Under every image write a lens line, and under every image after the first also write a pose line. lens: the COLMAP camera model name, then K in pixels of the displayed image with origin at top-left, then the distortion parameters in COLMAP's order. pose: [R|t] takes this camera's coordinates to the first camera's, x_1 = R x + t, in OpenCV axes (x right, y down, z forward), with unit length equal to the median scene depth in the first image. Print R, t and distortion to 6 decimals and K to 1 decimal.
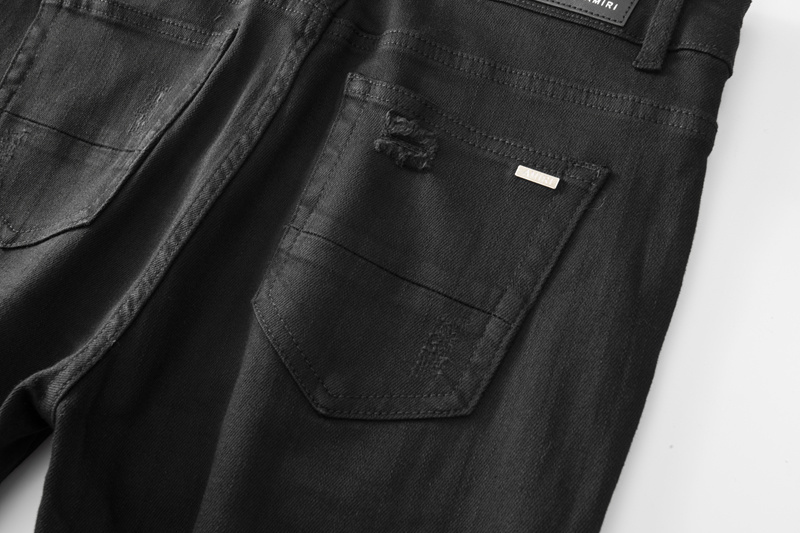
lens RADIAL K [[699.4, 0, 400.0], [0, 699.4, 266.5], [0, 0, 1]] dist [-0.063413, 0.099388]
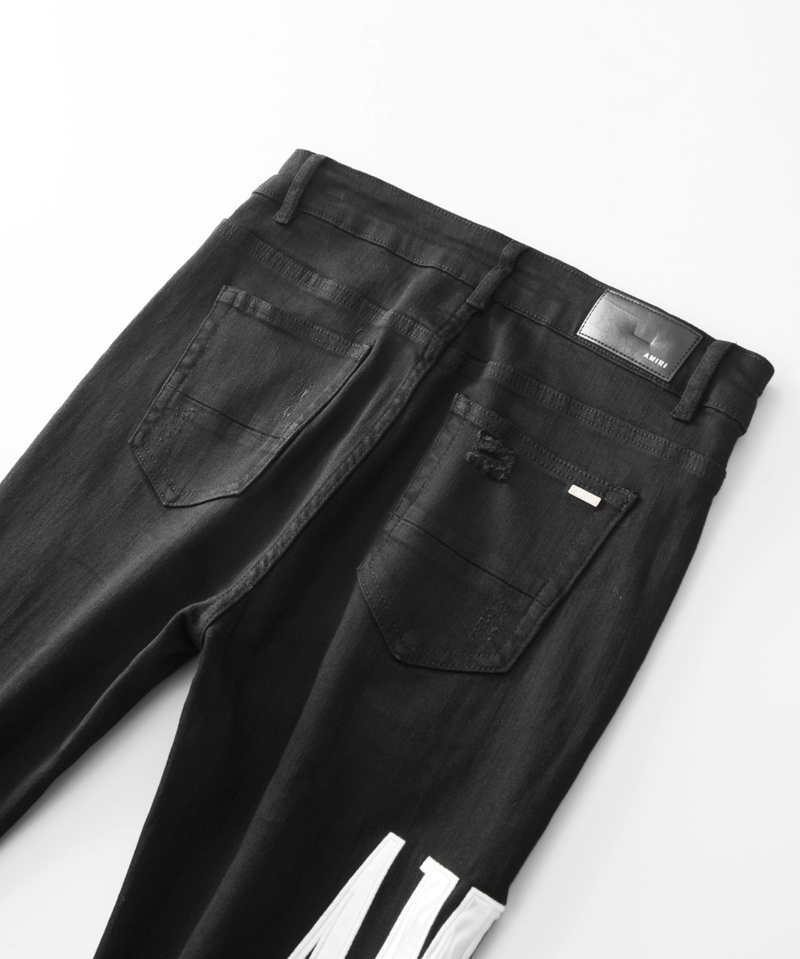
lens RADIAL K [[1234.3, 0, 400.0], [0, 1234.3, 479.5], [0, 0, 1]] dist [0.066418, 0.002933]
pose [[0.971707, 0.096802, -0.215442, 0.335117], [-0.112585, 0.991693, -0.062207, 0.018759], [0.207631, 0.084703, 0.974533, -1.201357]]
